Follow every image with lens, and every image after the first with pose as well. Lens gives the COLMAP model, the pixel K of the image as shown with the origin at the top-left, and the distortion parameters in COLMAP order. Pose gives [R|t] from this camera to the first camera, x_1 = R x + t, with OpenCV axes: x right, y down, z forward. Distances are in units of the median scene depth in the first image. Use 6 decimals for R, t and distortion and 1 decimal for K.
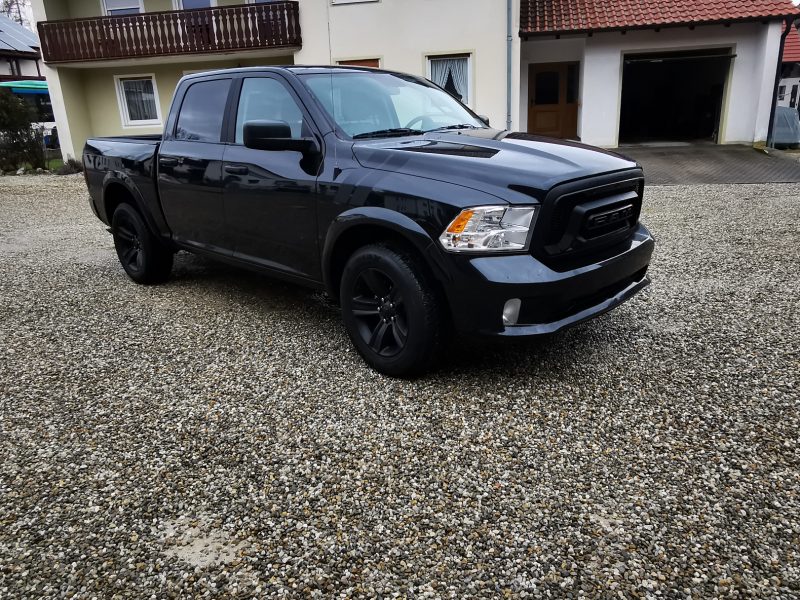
lens RADIAL K [[569.3, 0, 400.0], [0, 569.3, 300.0], [0, 0, 1]] dist [-0.003472, 0.001575]
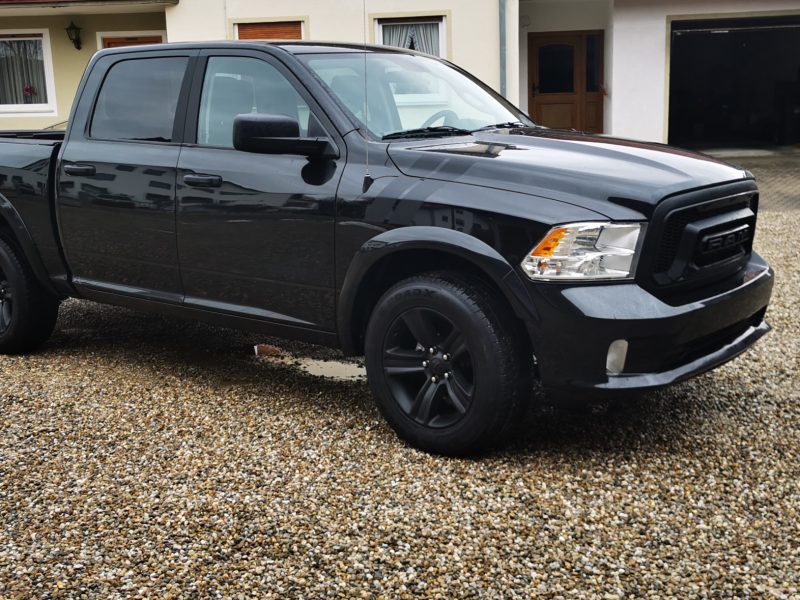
lens RADIAL K [[936.5, 0, 403.9], [0, 936.5, 297.2], [0, 0, 1]] dist [-0.014603, 0.186813]
pose [[0.995572, -0.007073, 0.093733, -0.199635], [0.017577, 0.993584, -0.111722, 0.072524], [-0.092341, 0.112875, 0.989309, -0.233805]]
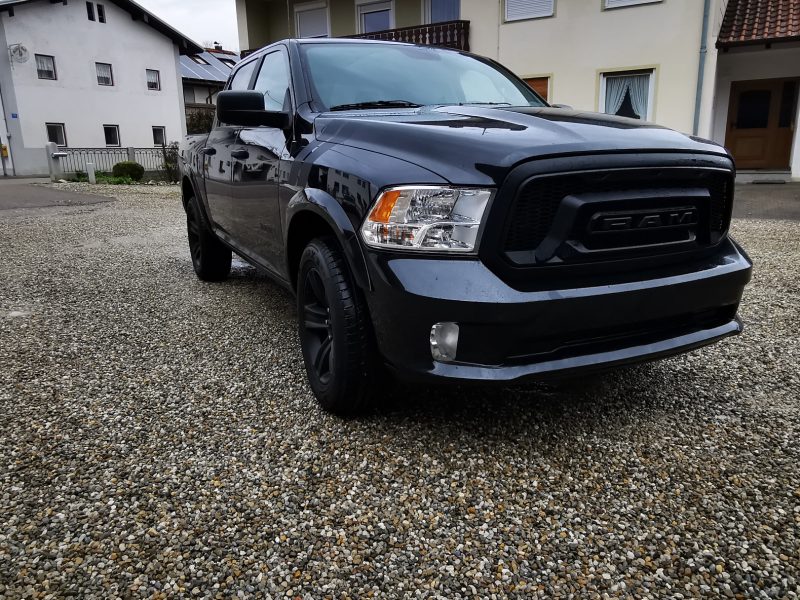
lens RADIAL K [[579.7, 0, 382.9], [0, 579.7, 301.6], [0, 0, 1]] dist [-0.005963, 0.009830]
pose [[0.945892, 0.102133, -0.307990, 0.315285], [-0.116152, 0.992851, -0.027483, 0.000609], [0.302981, 0.061770, 0.950992, 0.291884]]
